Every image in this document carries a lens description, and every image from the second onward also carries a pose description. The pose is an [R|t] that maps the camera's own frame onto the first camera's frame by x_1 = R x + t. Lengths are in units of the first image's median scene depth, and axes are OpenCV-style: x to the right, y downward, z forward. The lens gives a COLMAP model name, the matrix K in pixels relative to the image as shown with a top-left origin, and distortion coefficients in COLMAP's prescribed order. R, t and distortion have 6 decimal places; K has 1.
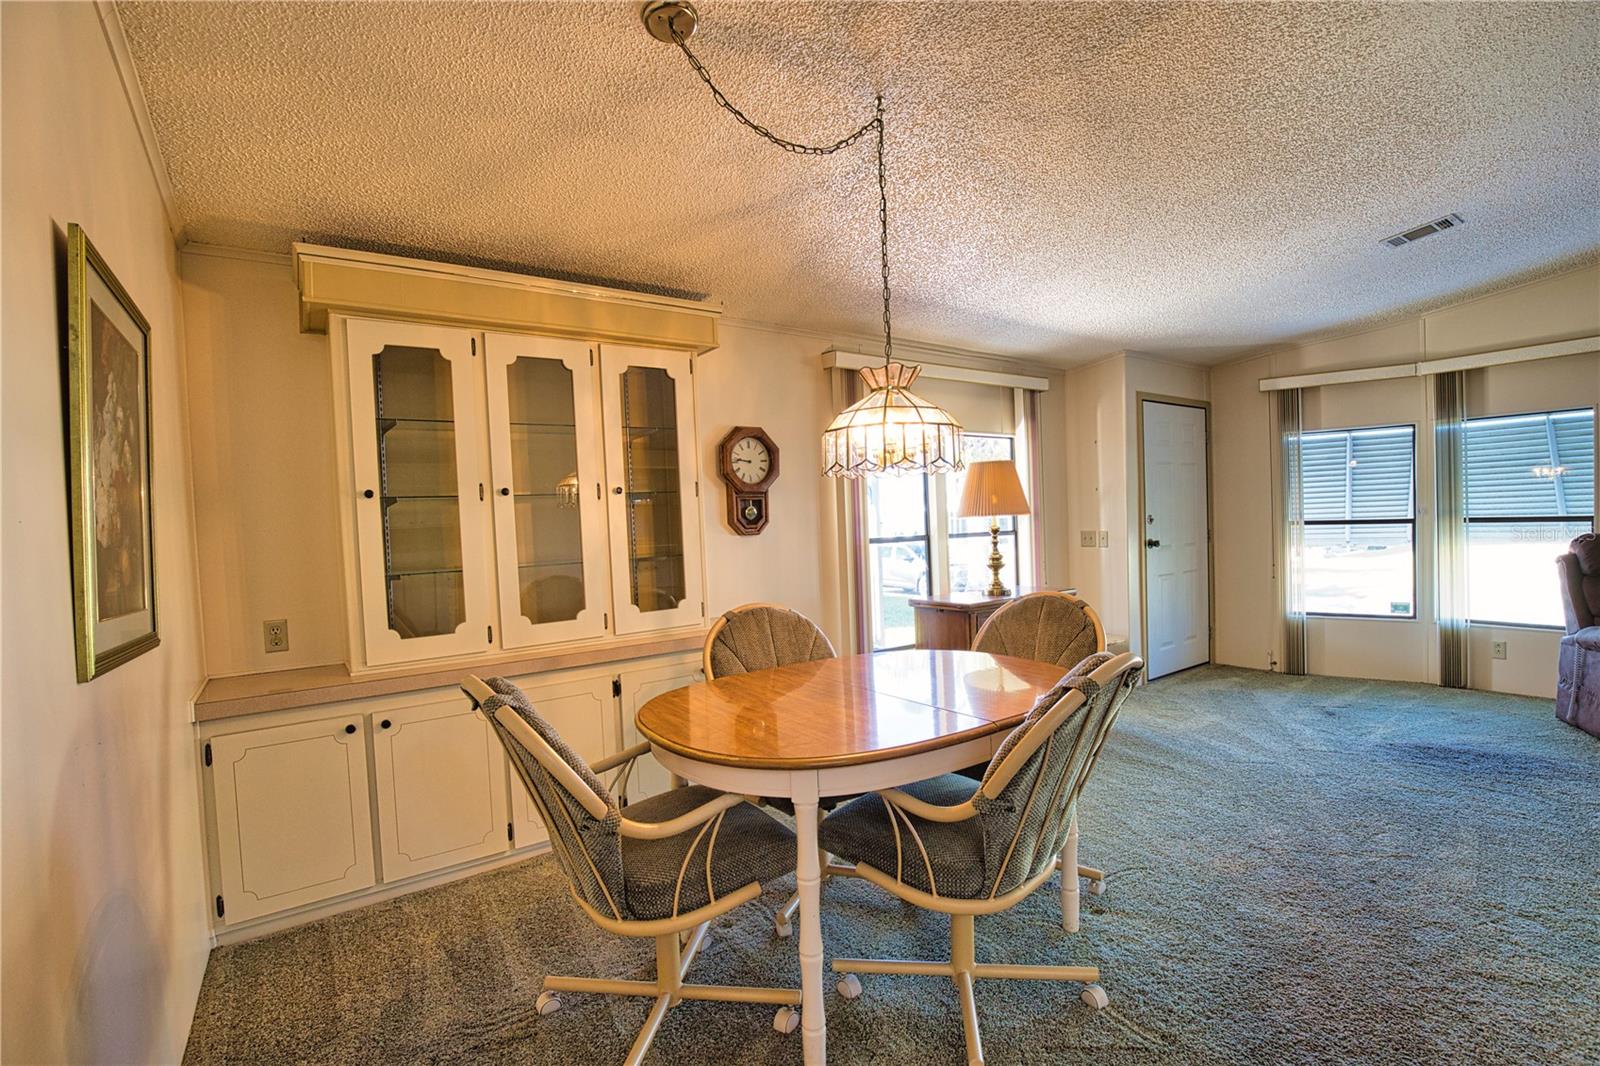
lens RADIAL K [[728.7, 0, 802.9], [0, 728.7, 534.6], [0, 0, 1]] dist [-0.036116, 0.006871]
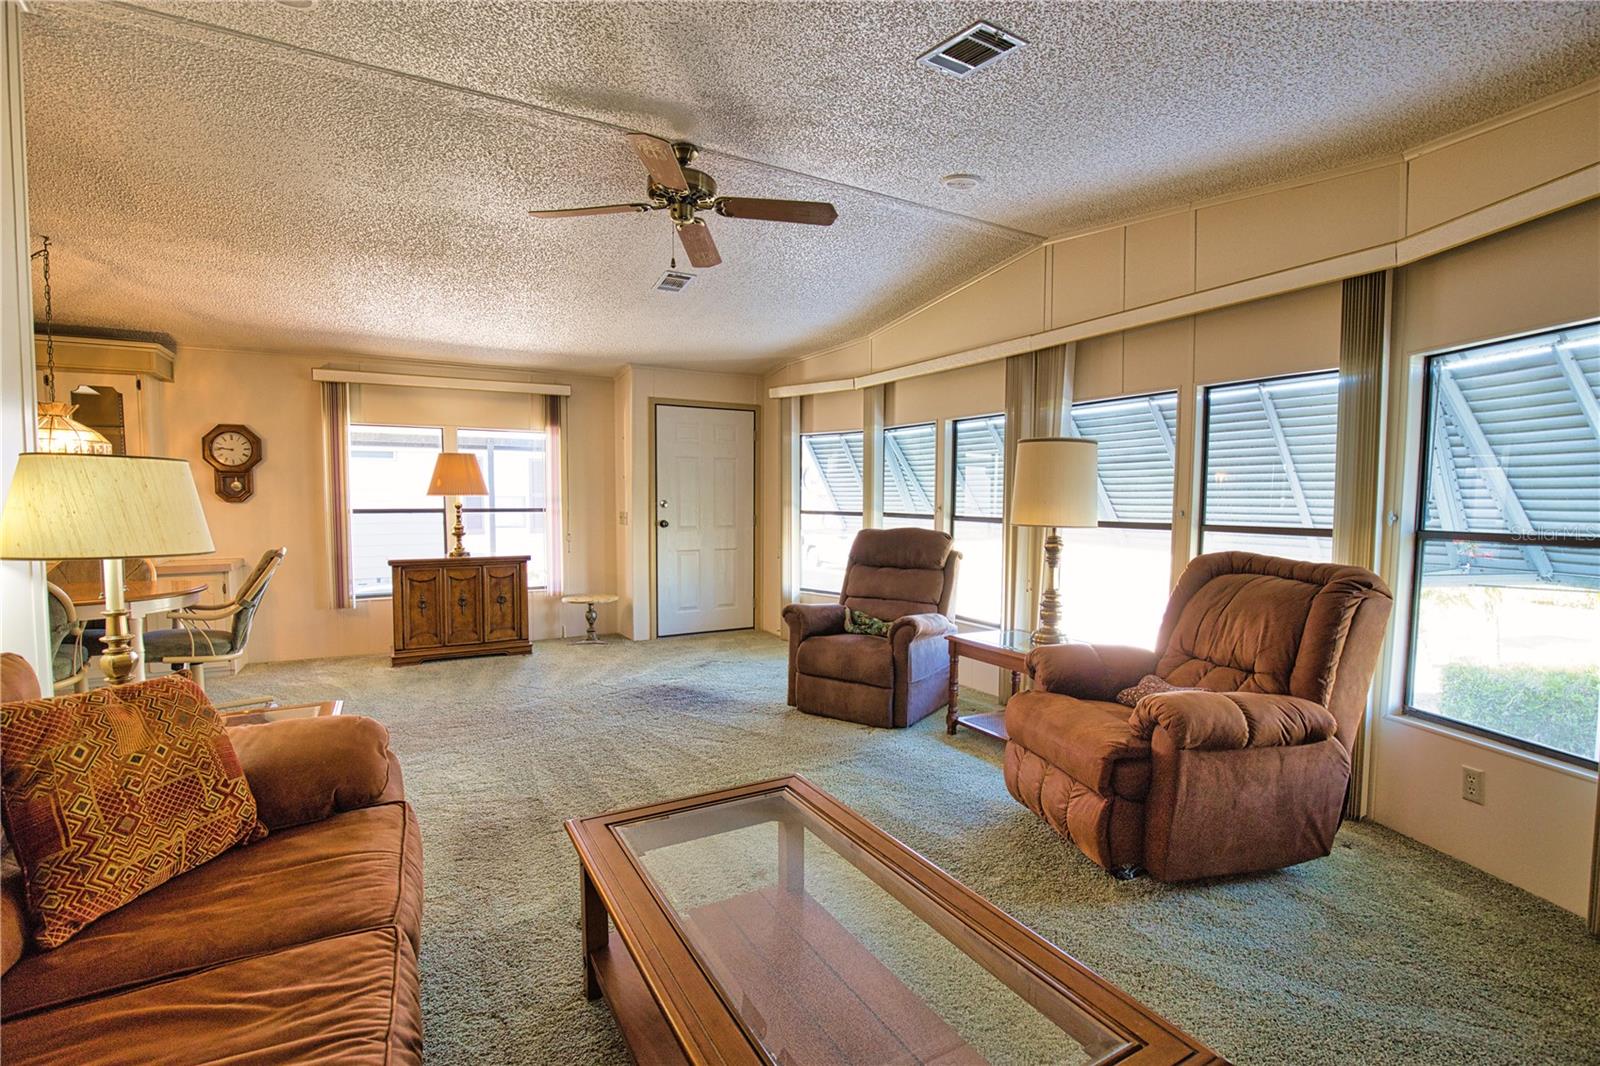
lens RADIAL K [[728.7, 0, 792.9], [0, 728.7, 524.2], [0, 0, 1]] dist [-0.036116, 0.006871]
pose [[0.993421, 0.039504, -0.107491, 1.084869], [-0.038163, 0.999166, 0.014506, -0.017150], [0.107975, -0.010309, 0.994100, -0.234954]]
